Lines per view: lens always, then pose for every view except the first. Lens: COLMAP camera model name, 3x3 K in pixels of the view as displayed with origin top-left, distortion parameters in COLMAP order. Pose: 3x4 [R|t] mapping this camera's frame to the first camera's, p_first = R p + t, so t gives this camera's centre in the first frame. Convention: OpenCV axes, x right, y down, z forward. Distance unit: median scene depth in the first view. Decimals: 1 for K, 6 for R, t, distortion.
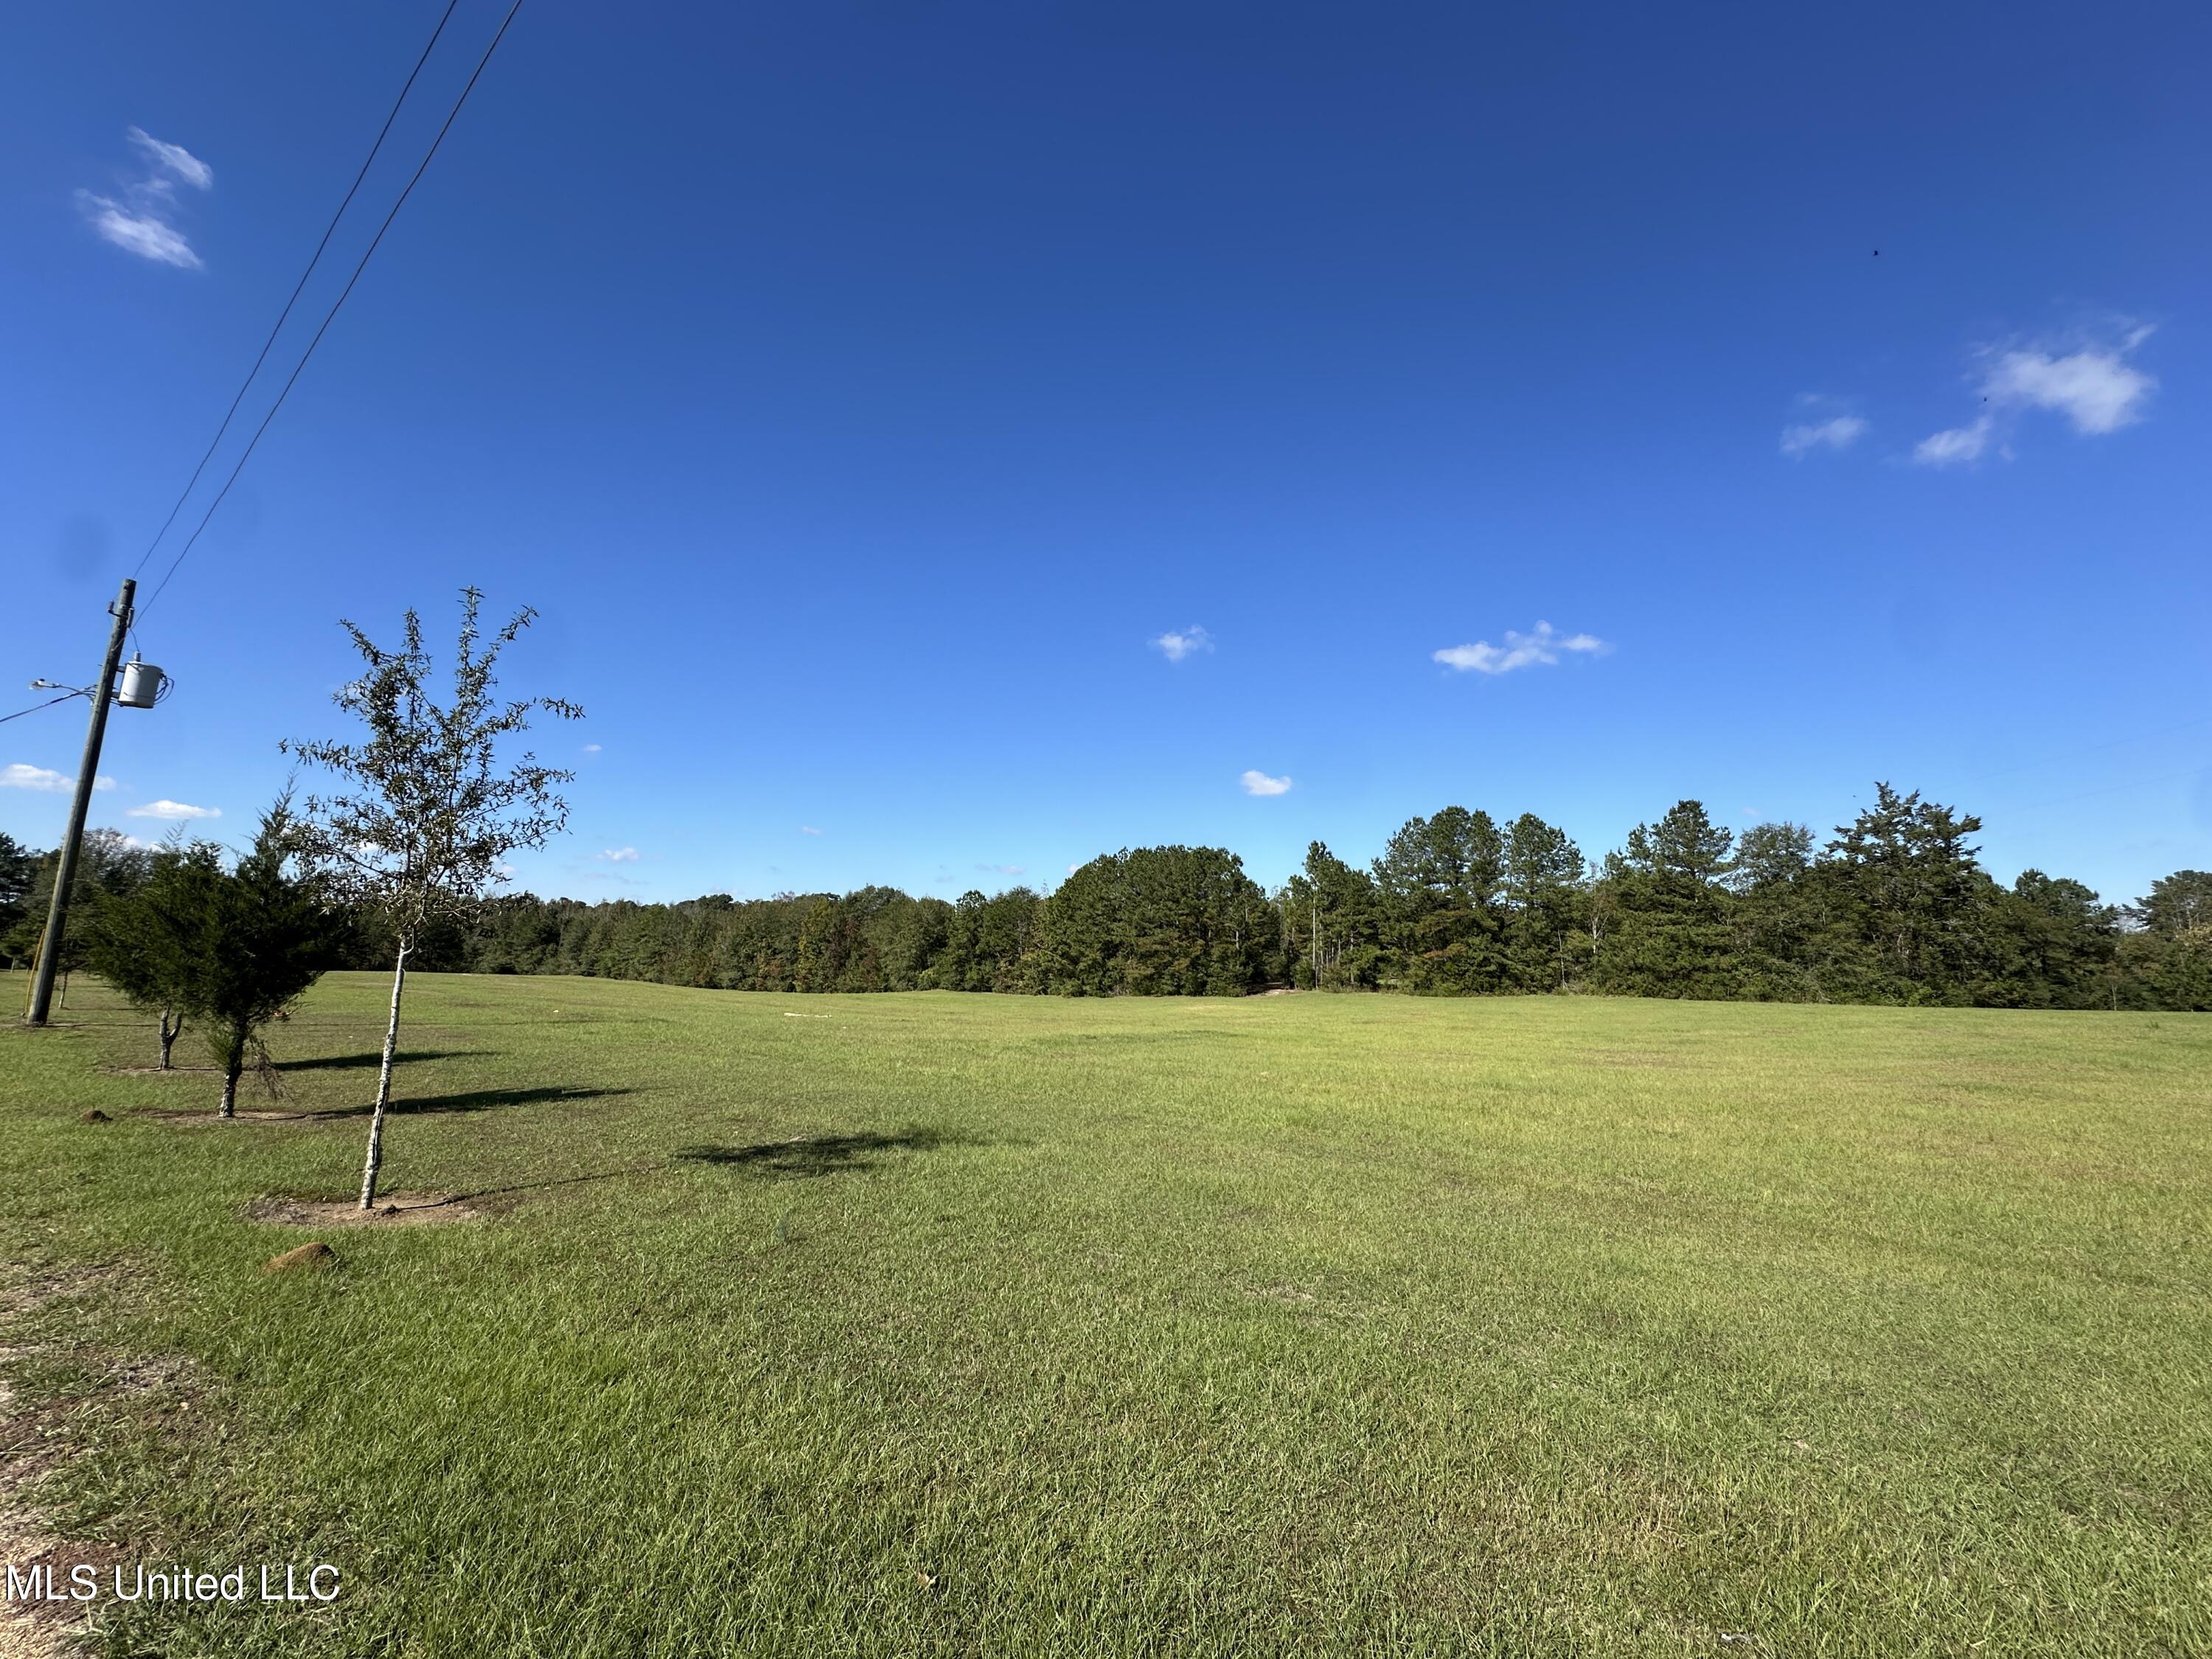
lens RADIAL K [[882.8, 0, 1105.2], [0, 882.8, 825.5], [0, 0, 1]] dist [-0.005284, 0.001028]
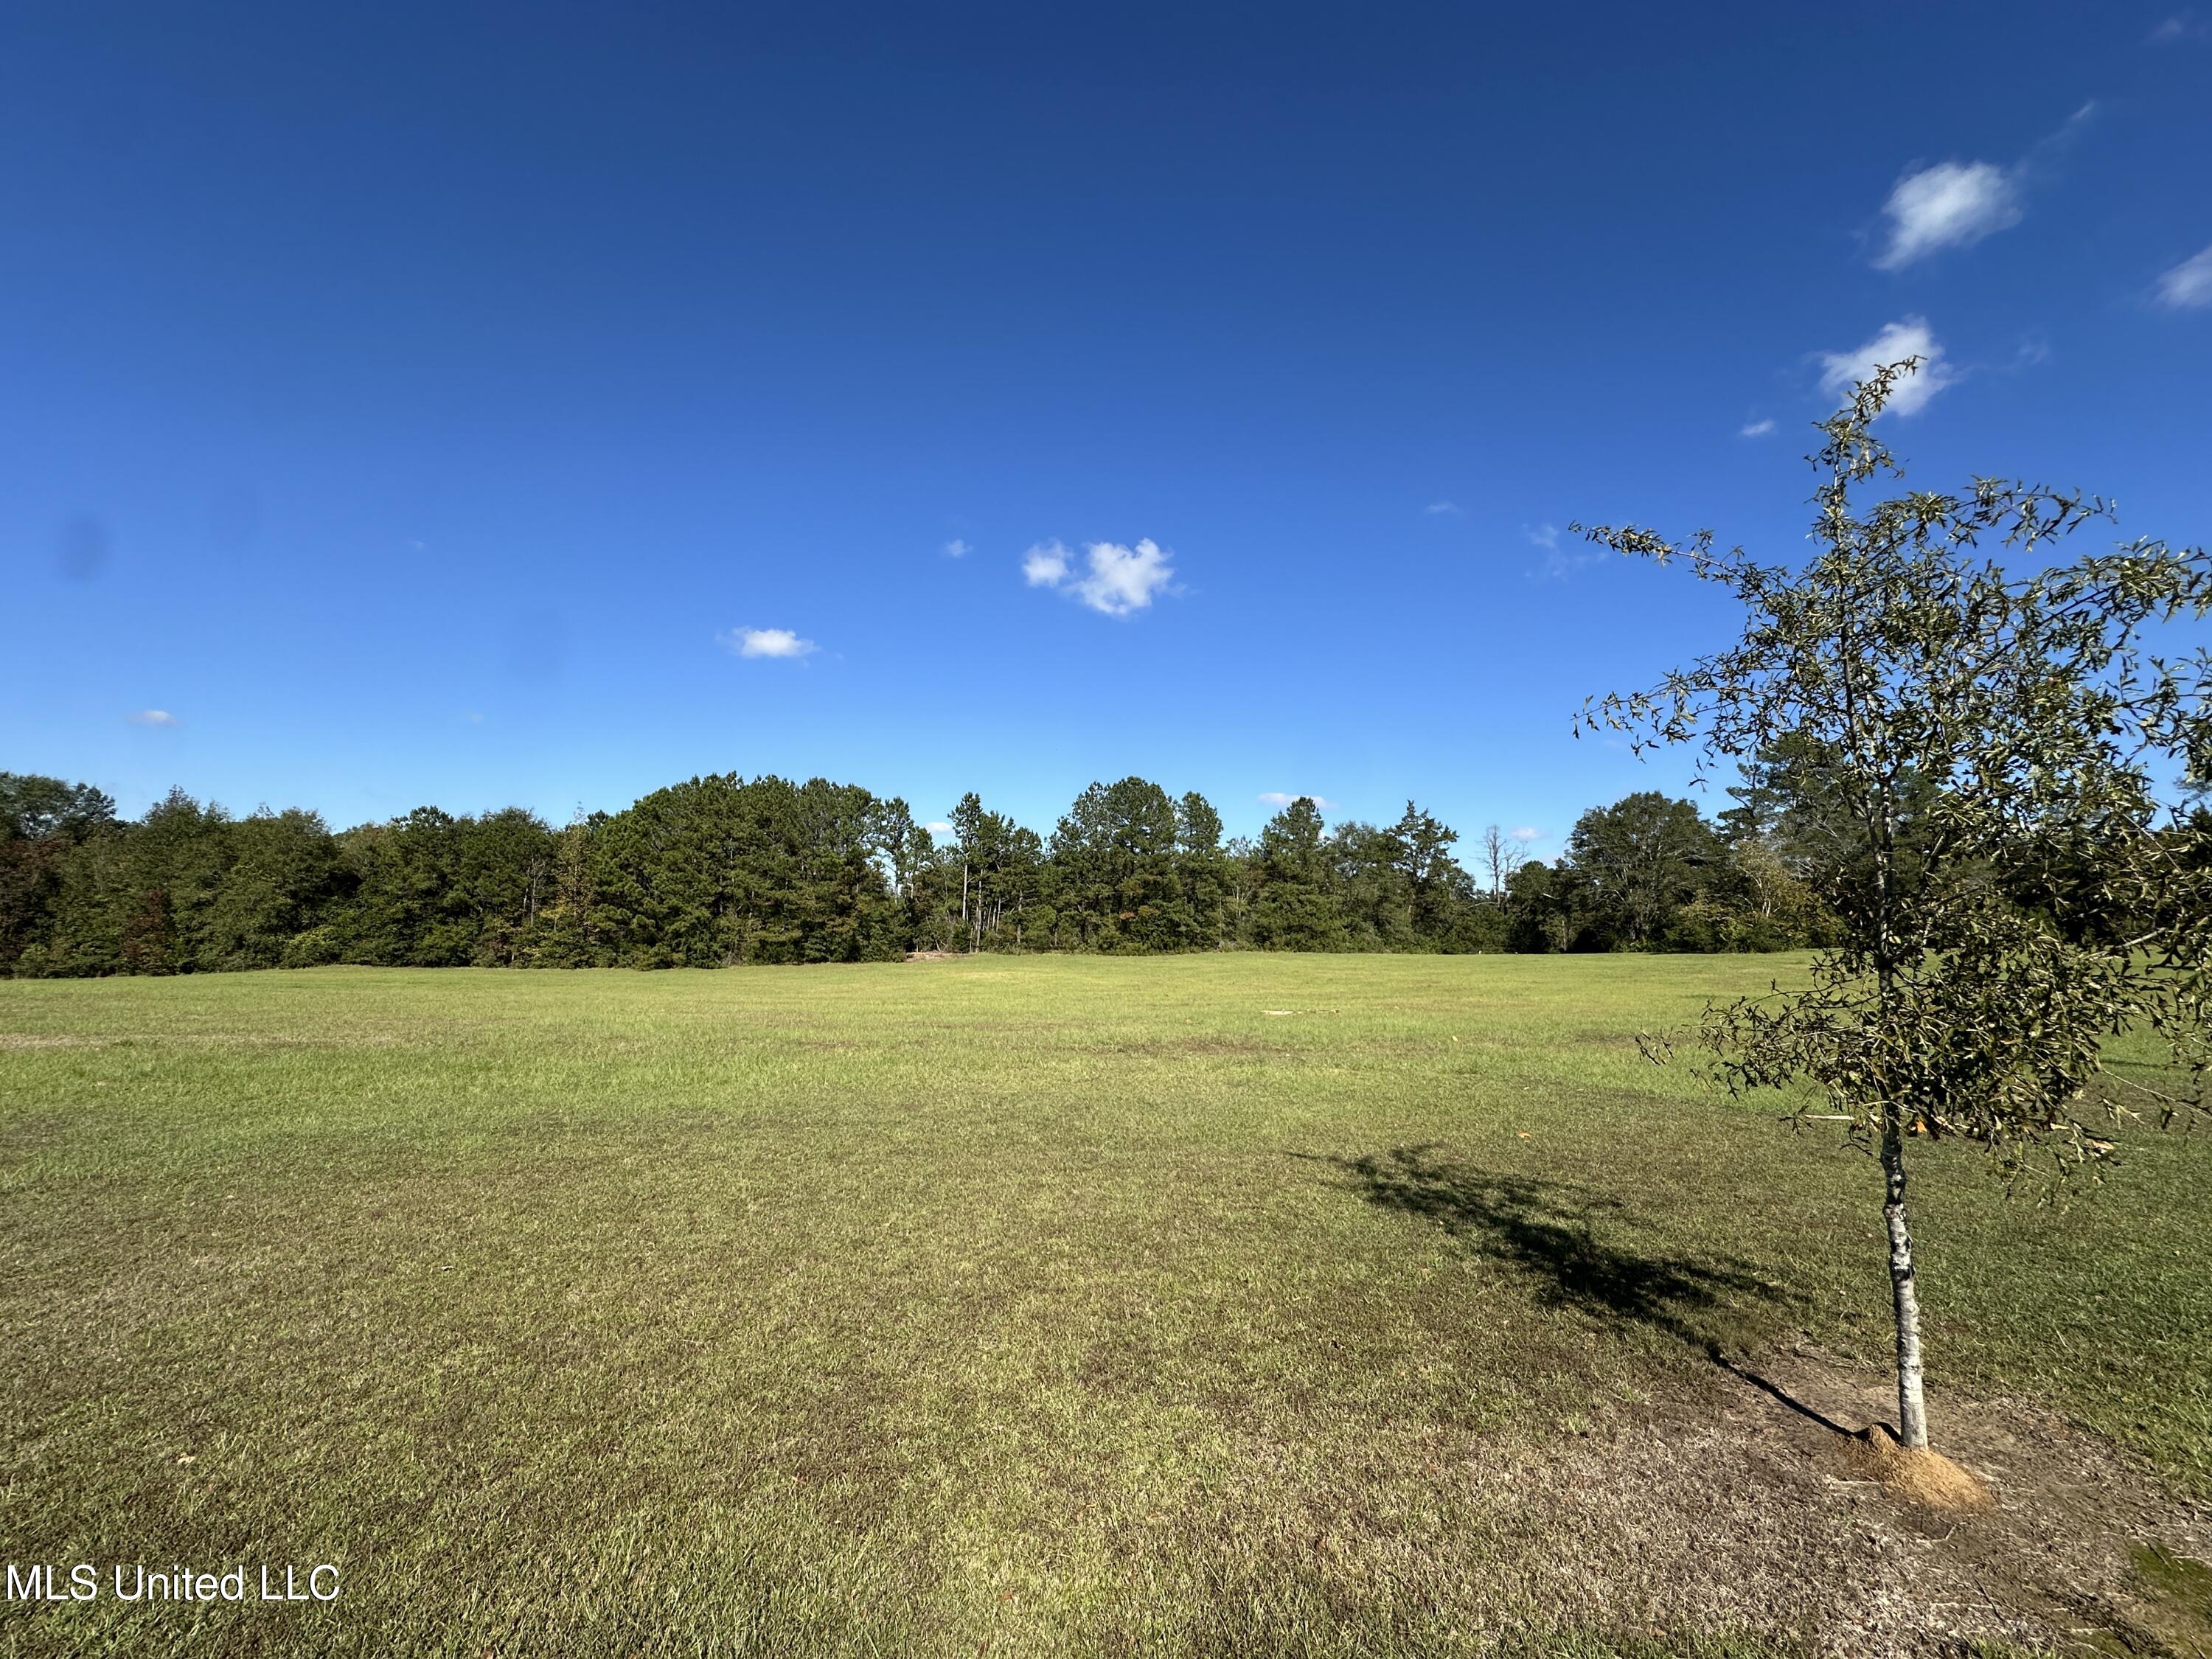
lens RADIAL K [[882.8, 0, 1105.1], [0, 882.8, 834.2], [0, 0, 1]] dist [-0.005284, 0.001028]
pose [[0.664390, 0.075739, 0.743539, -0.326492], [-0.118249, 0.992974, 0.004515, 0.037074], [-0.737973, -0.090923, 0.668677, 0.248996]]
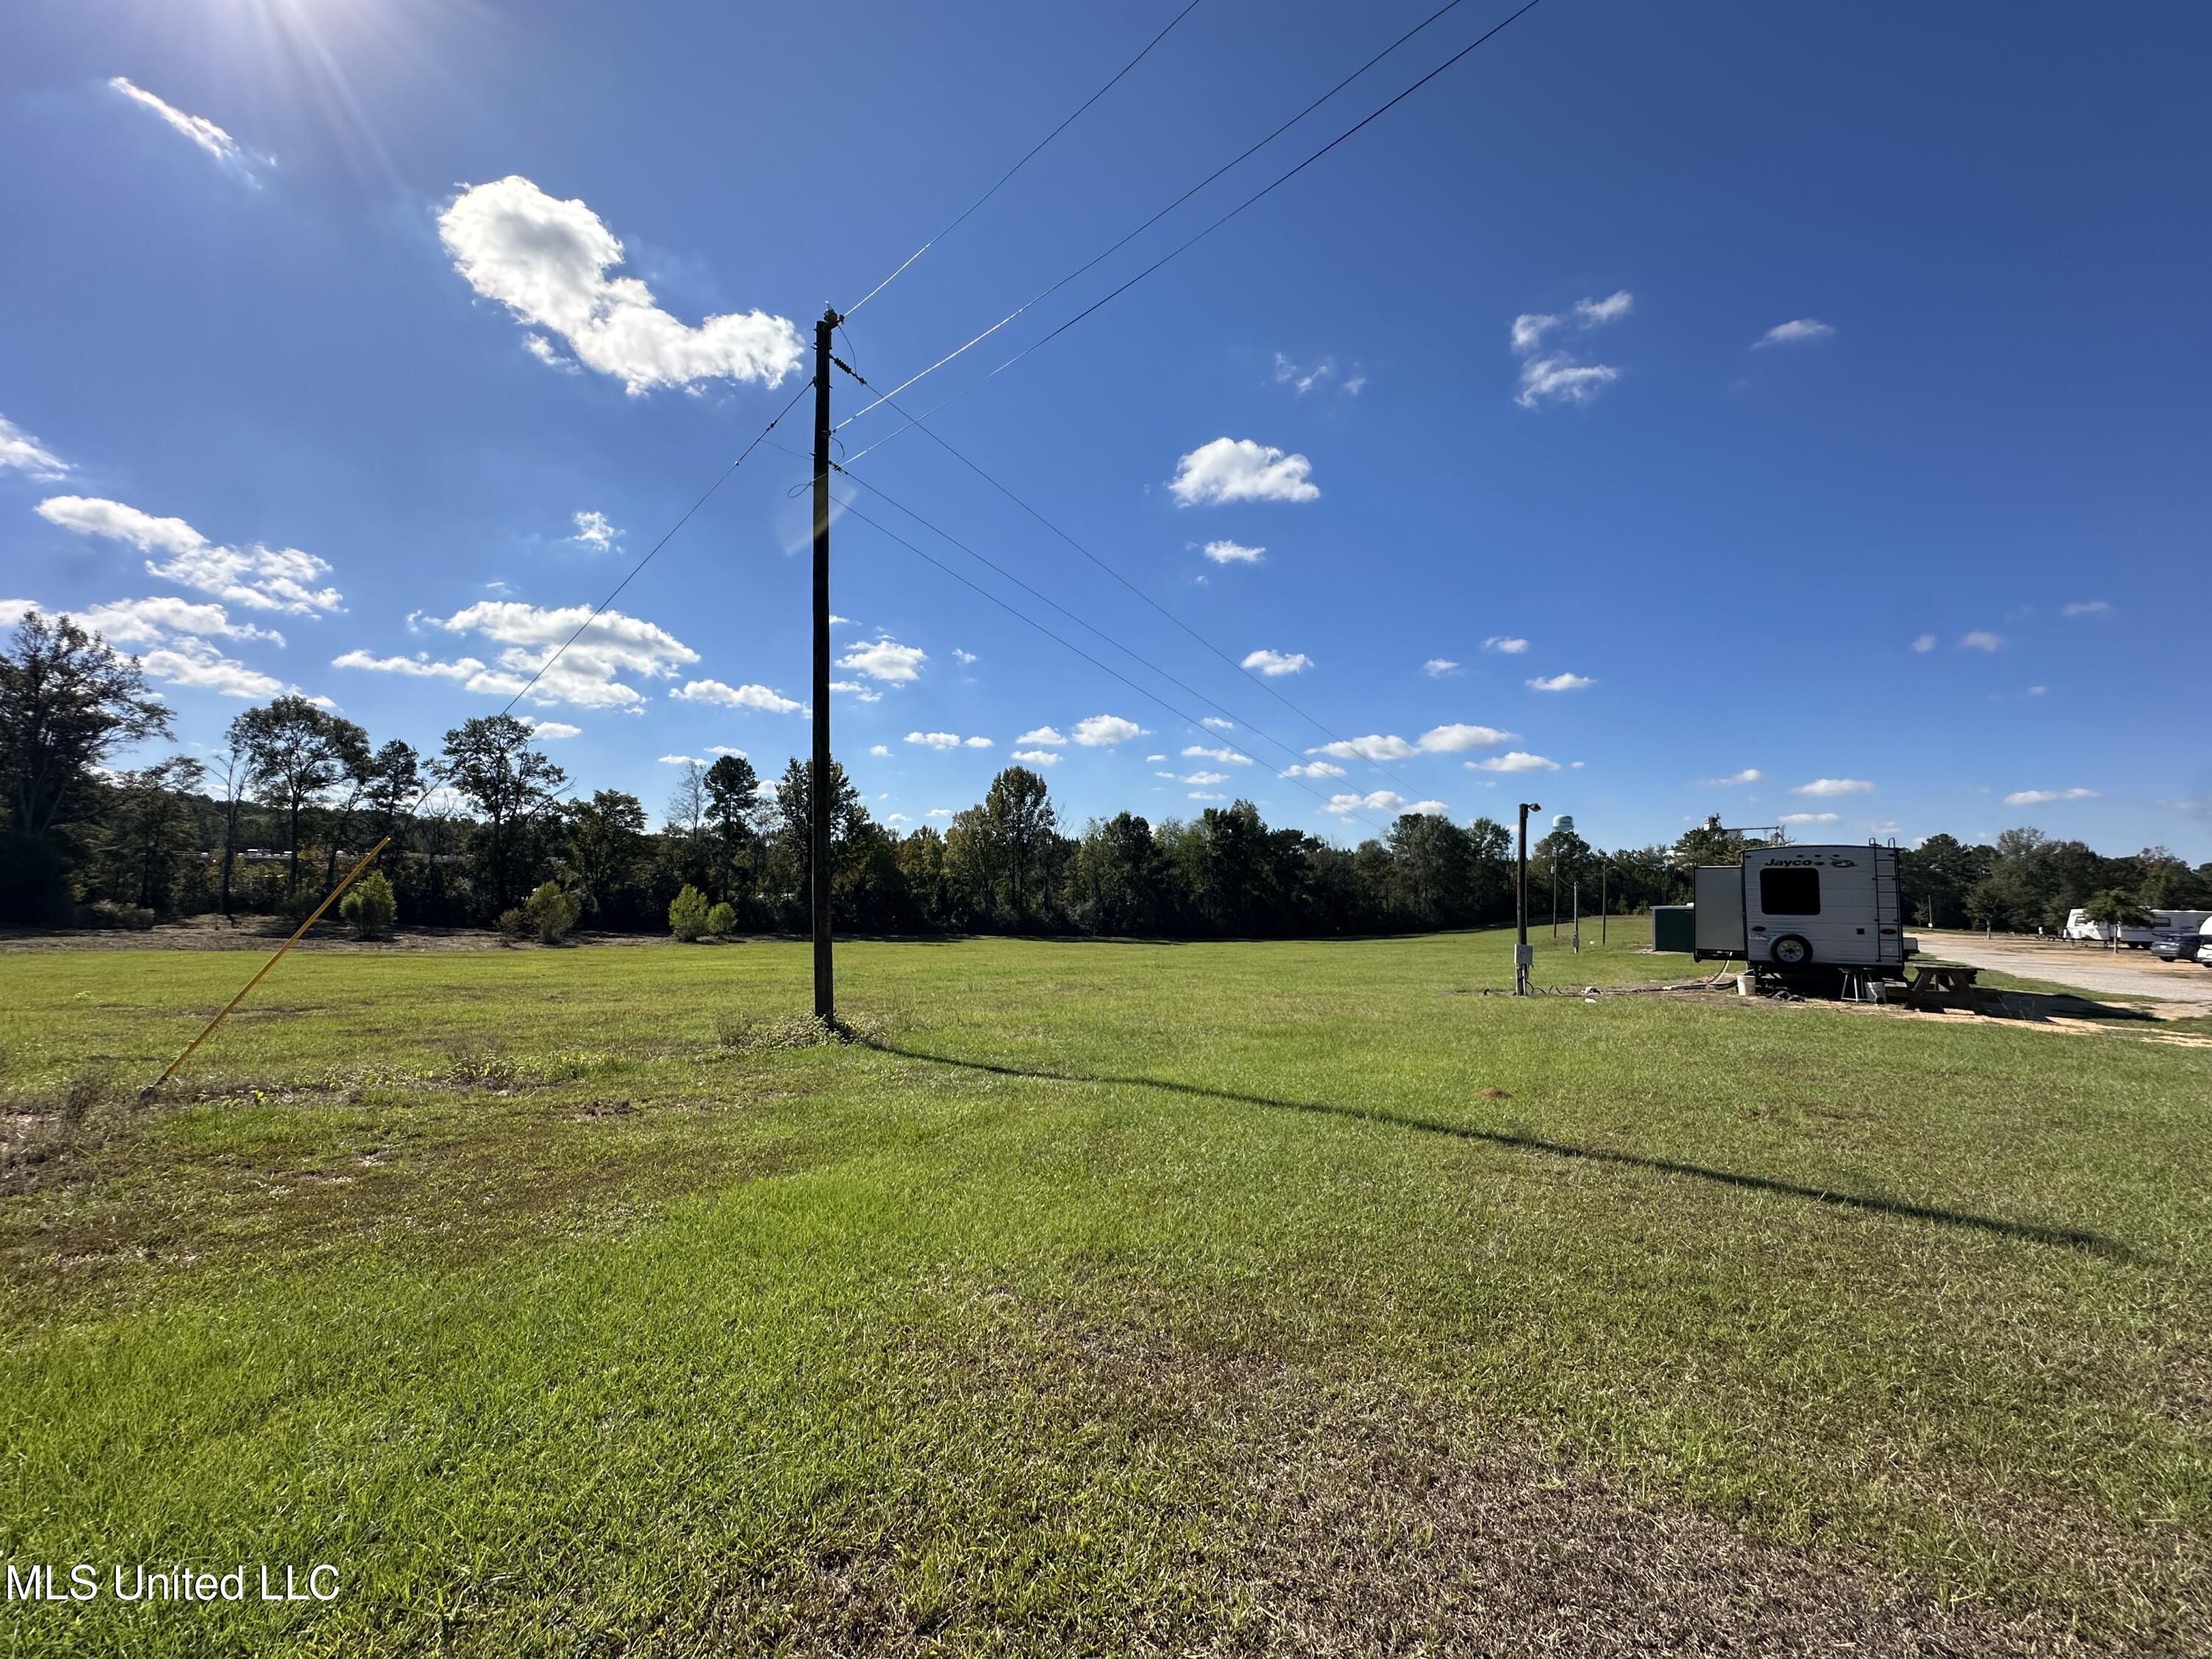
lens RADIAL K [[882.8, 0, 1107.0], [0, 882.8, 830.4], [0, 0, 1]] dist [-0.005284, 0.001028]
pose [[0.037231, -0.078311, -0.996234, 0.168470], [0.124210, 0.989556, -0.073144, -0.090727], [0.991557, -0.121019, 0.046569, -0.578418]]
